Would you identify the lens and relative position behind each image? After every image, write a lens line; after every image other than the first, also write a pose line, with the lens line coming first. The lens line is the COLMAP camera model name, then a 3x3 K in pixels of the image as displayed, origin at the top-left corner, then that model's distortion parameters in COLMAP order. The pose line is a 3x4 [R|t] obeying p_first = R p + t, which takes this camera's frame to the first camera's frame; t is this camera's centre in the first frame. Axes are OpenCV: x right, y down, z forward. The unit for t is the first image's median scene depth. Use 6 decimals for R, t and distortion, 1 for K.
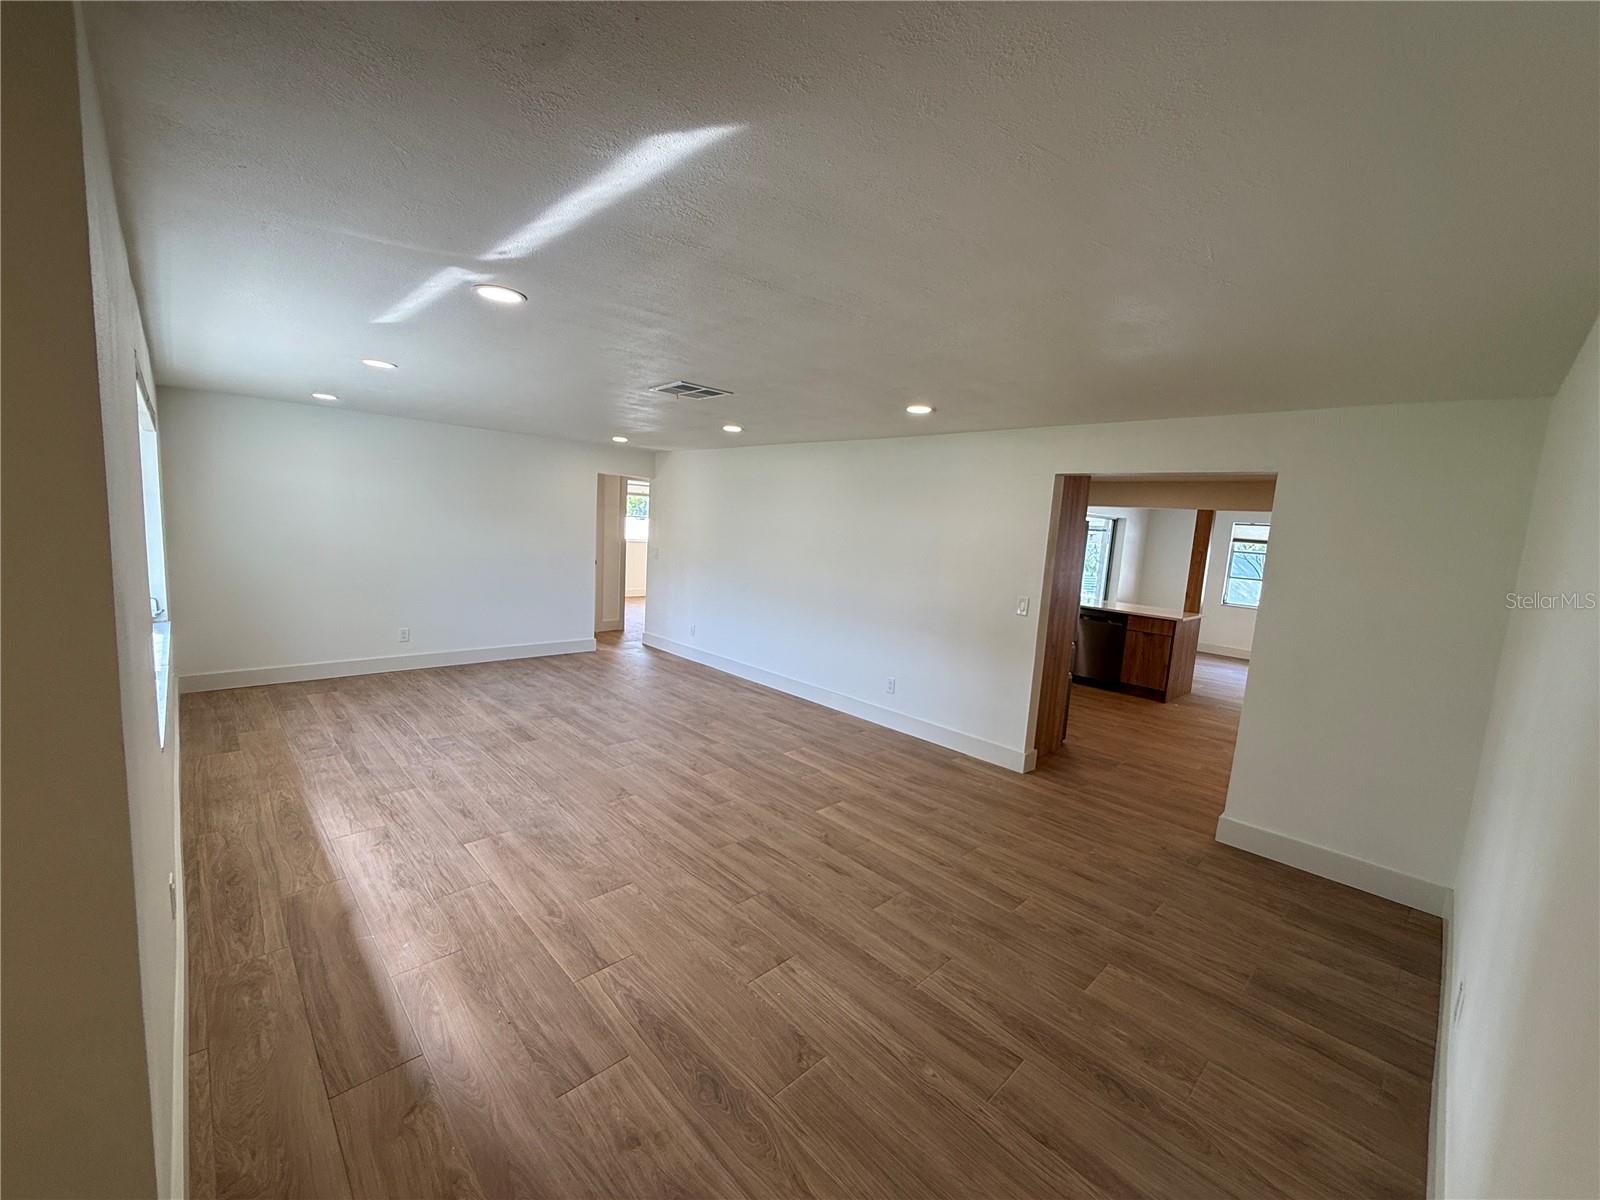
lens RADIAL K [[639.1, 0, 800.7], [0, 639.1, 601.6], [0, 0, 1]] dist [-0.008369, -0.000060]
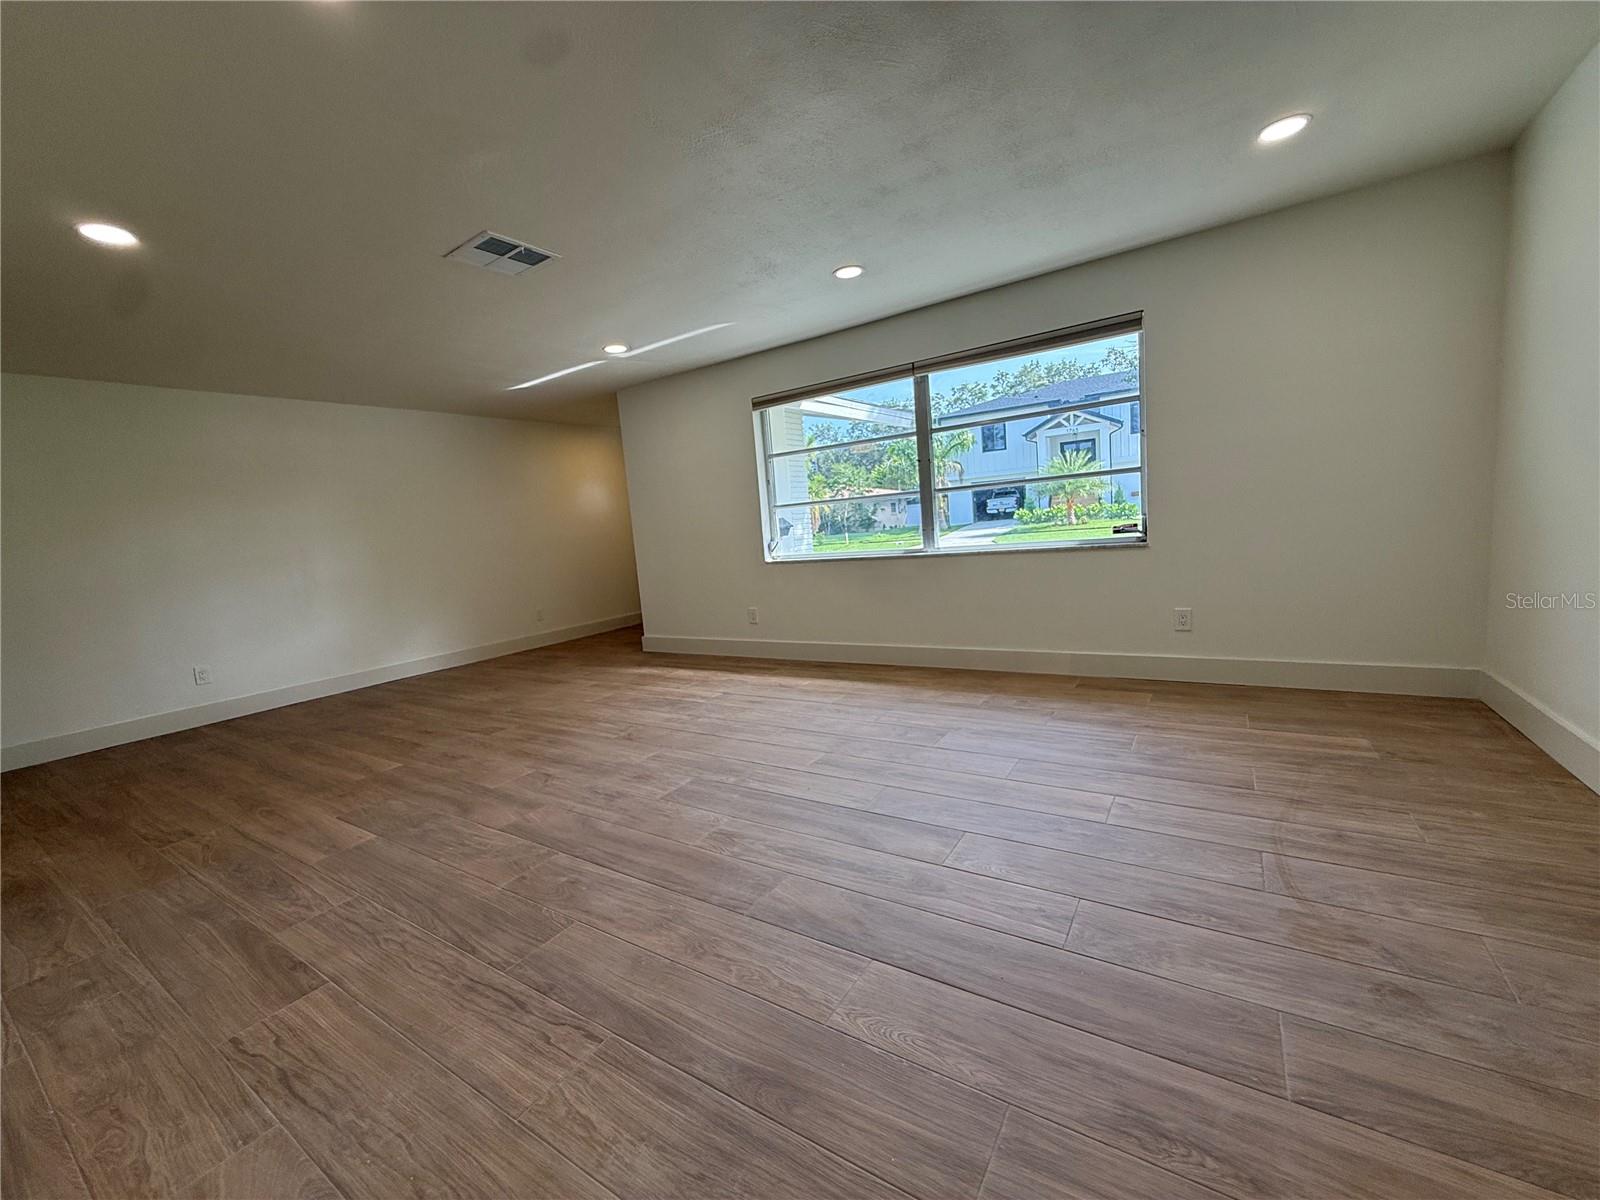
lens RADIAL K [[639.1, 0, 799.9], [0, 639.1, 599.5], [0, 0, 1]] dist [-0.008369, -0.000060]
pose [[-0.974188, 0.046687, -0.220856, -0.279610], [-0.004587, 0.974083, 0.226146, -0.086199], [0.225690, 0.221321, -0.948726, 1.615148]]
